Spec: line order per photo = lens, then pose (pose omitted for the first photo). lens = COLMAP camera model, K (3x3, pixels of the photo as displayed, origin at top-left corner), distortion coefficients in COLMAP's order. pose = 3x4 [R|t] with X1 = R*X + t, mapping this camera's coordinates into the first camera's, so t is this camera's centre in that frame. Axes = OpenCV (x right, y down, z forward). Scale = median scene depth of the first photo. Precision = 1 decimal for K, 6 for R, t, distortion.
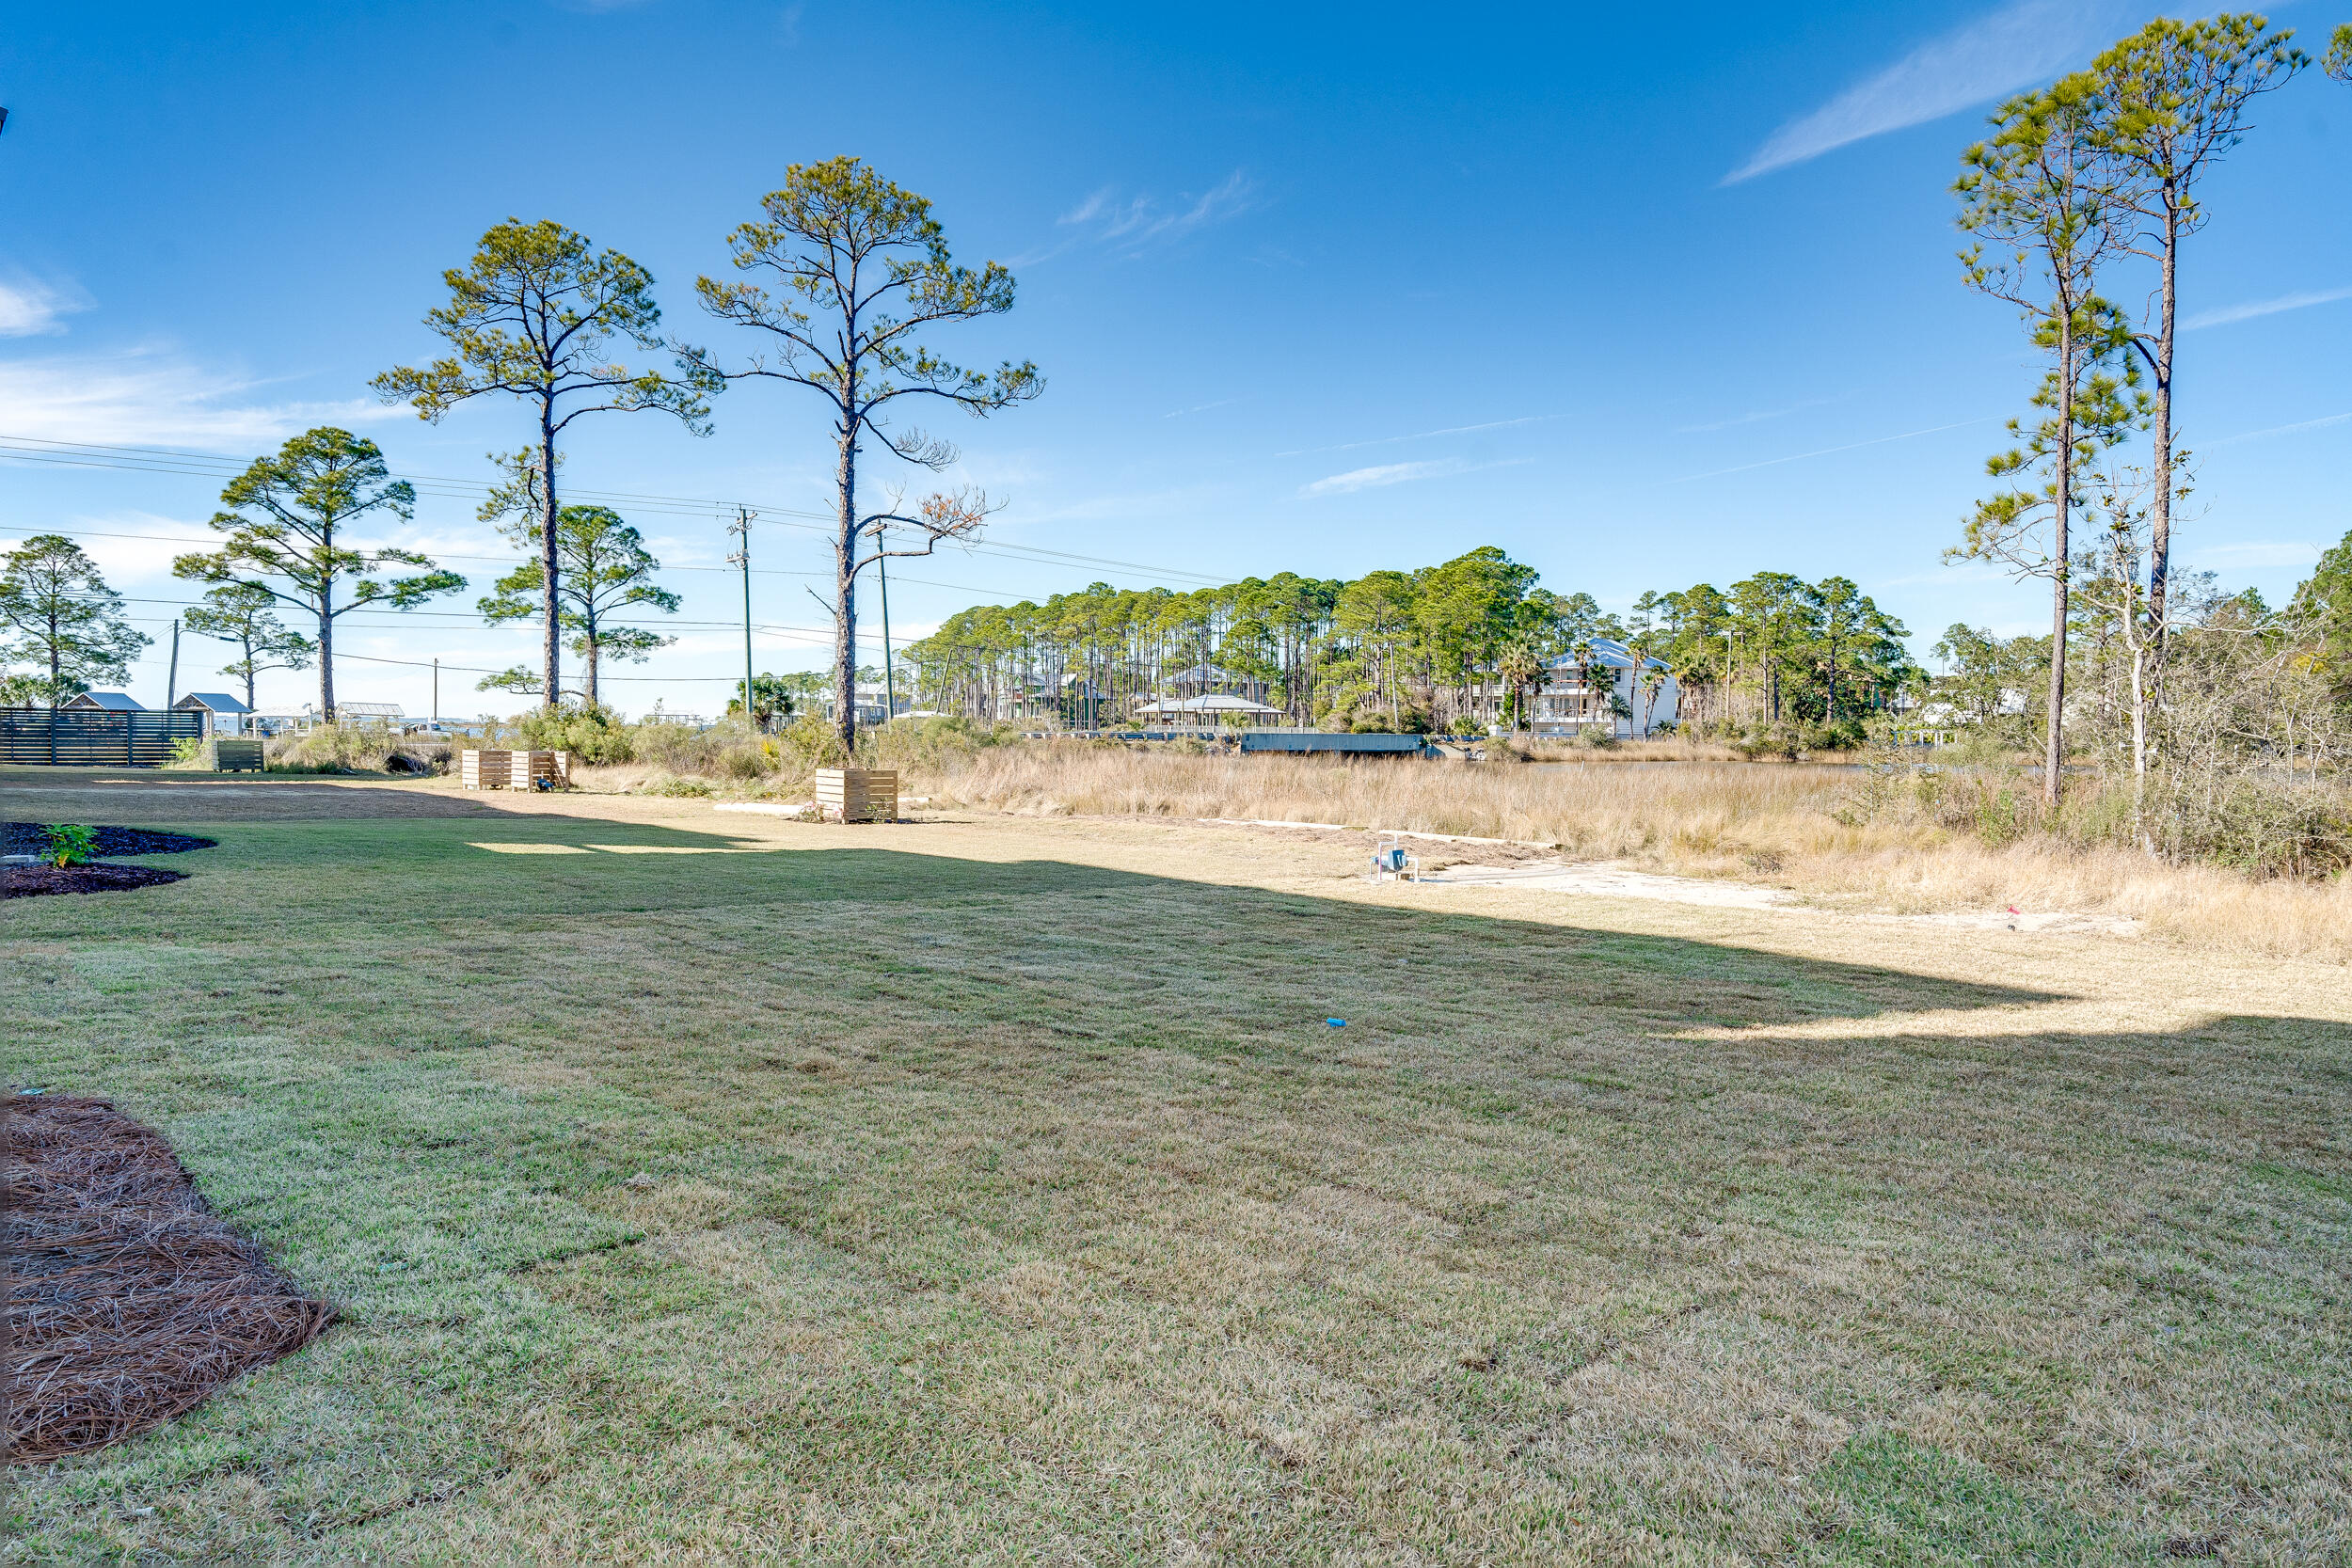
lens RADIAL K [[1426.4, 0, 1167.9], [0, 1426.4, 768.4], [0, 0, 1]] dist [0.001694, 0.007889]
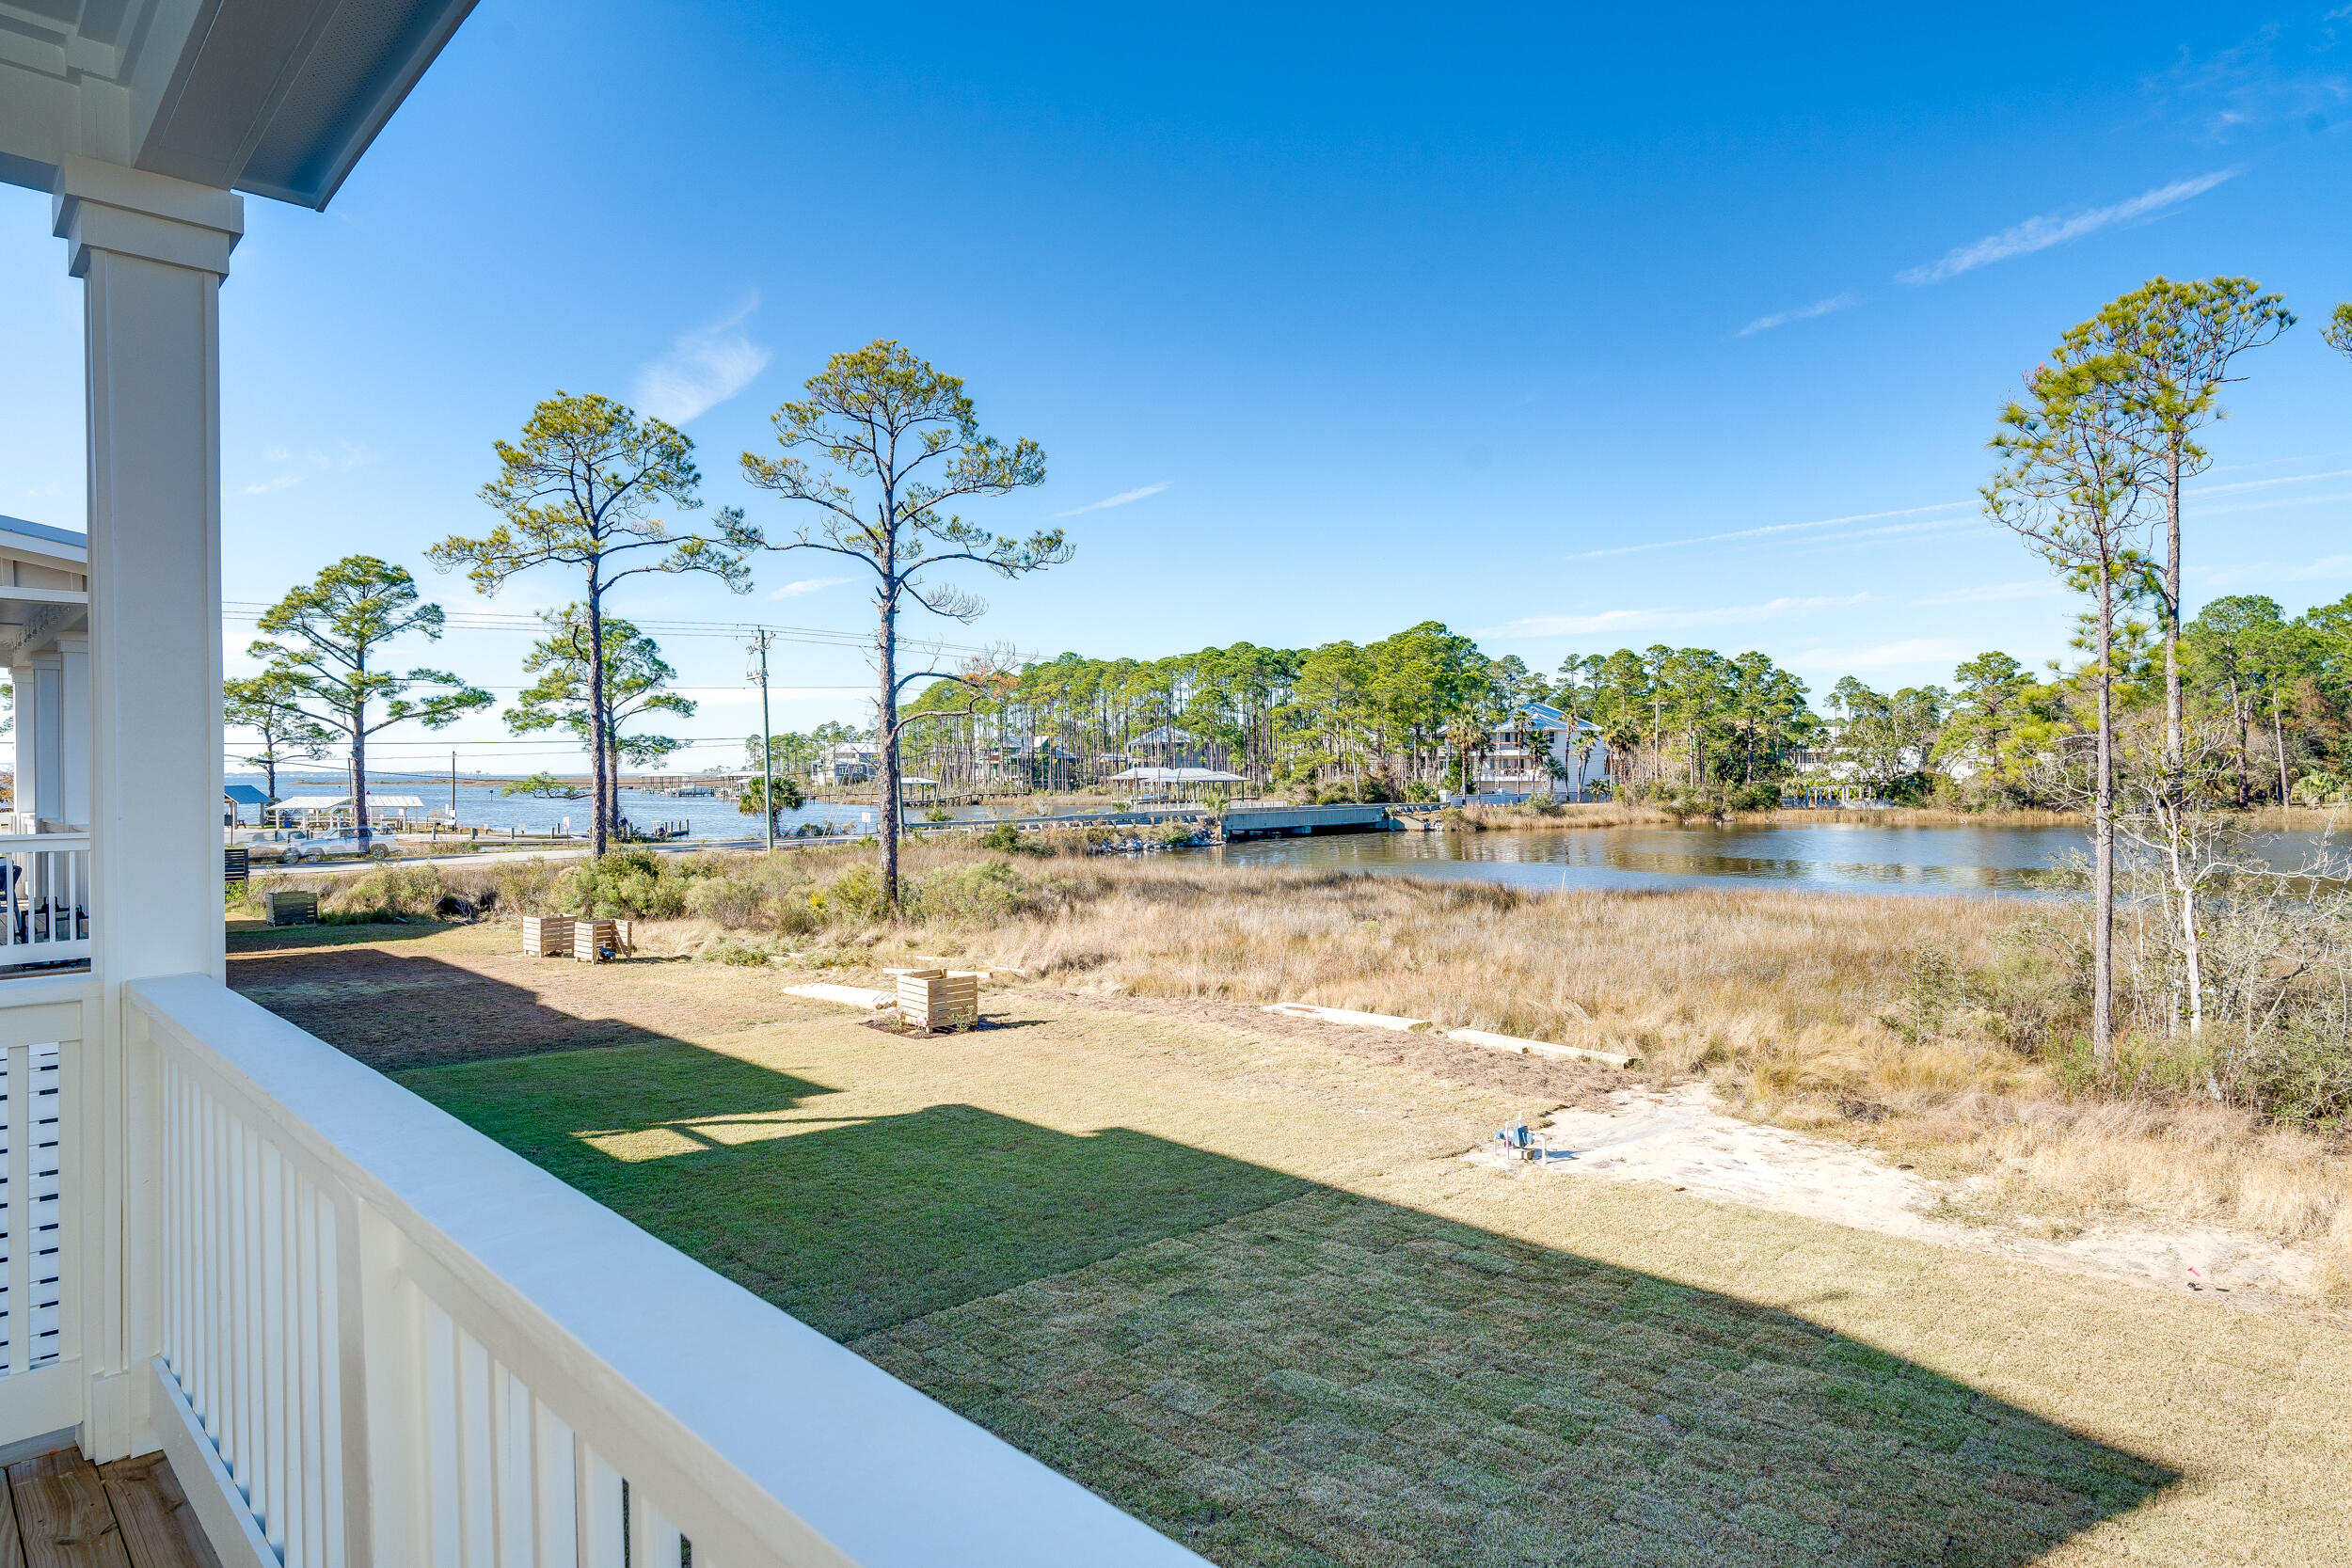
lens RADIAL K [[1317.3, 0, 1174.8], [0, 1317.3, 776.9], [0, 0, 1]] dist [0.006304, -0.000169]
pose [[0.999204, -0.017843, 0.035668, -0.043220], [0.018807, 0.999462, -0.026884, -0.063625], [-0.035169, 0.027533, 0.999002, 0.019202]]
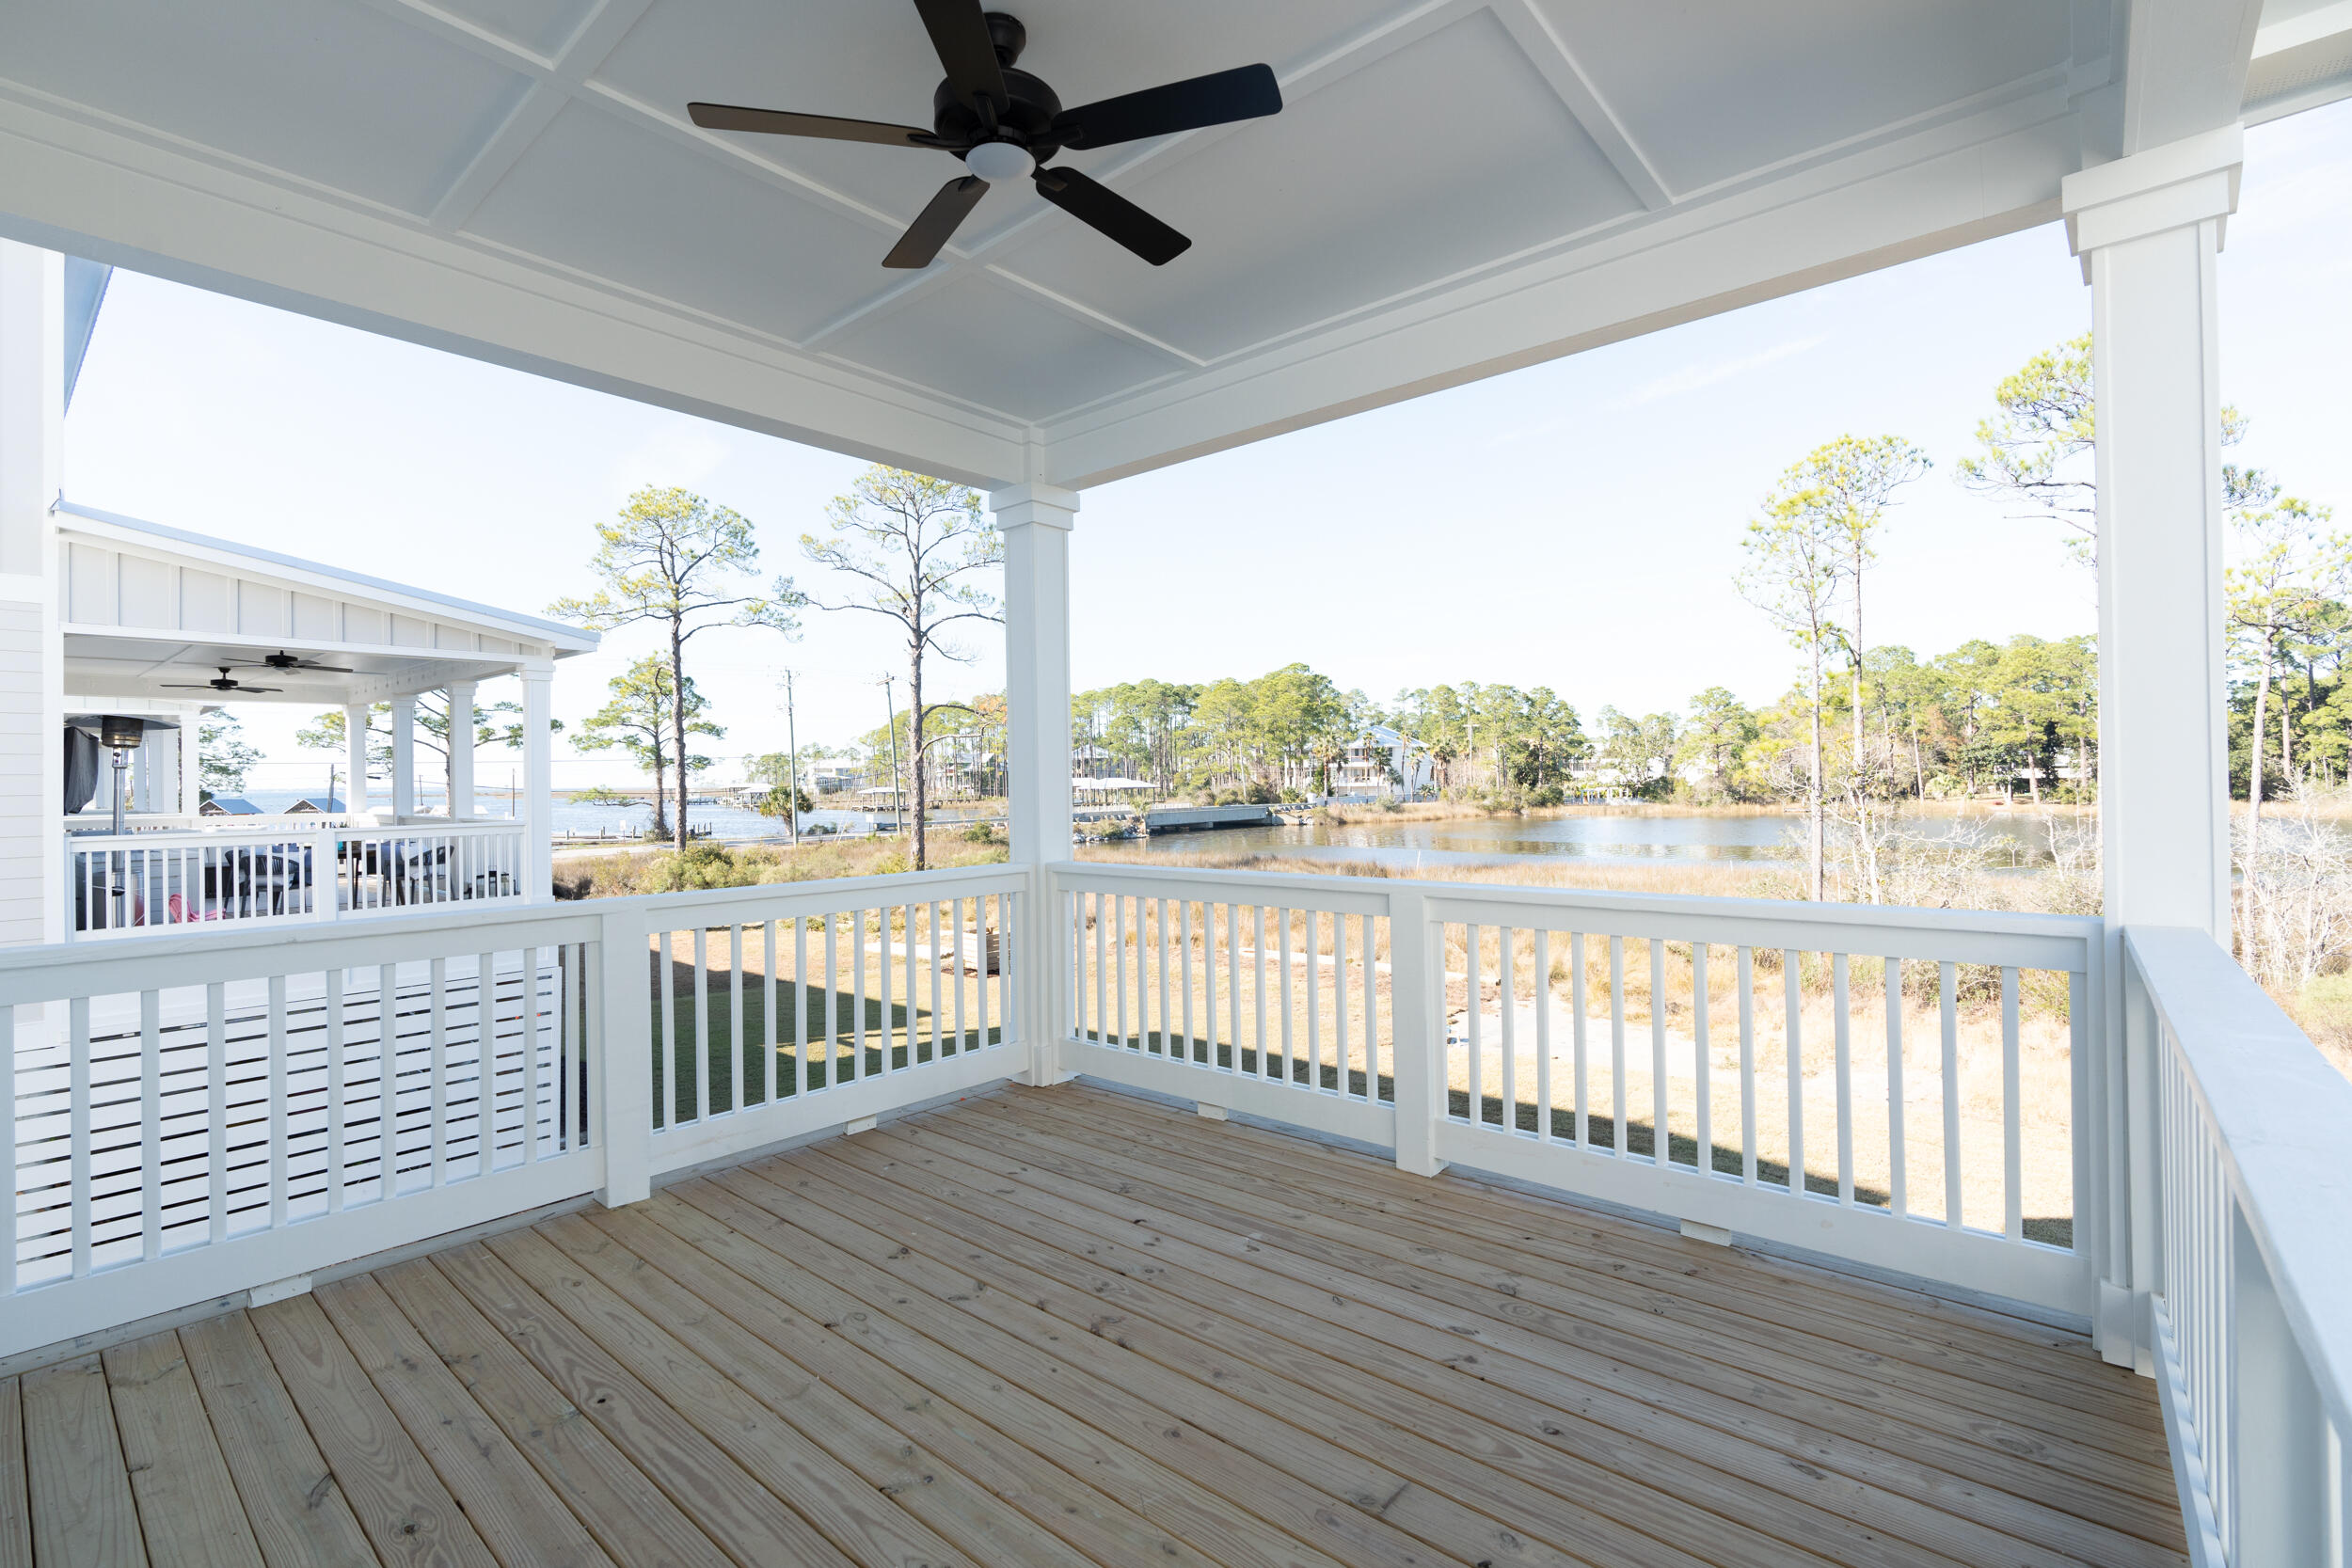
lens RADIAL K [[1046.4, 0, 1174.3], [0, 1046.4, 779.3], [0, 0, 1]] dist [-0.000498, 0.000451]
pose [[0.992965, -0.025278, 0.115675, -0.085317], [0.029009, 0.999108, -0.030687, -0.061492], [-0.114796, 0.033826, 0.992813, -0.019297]]
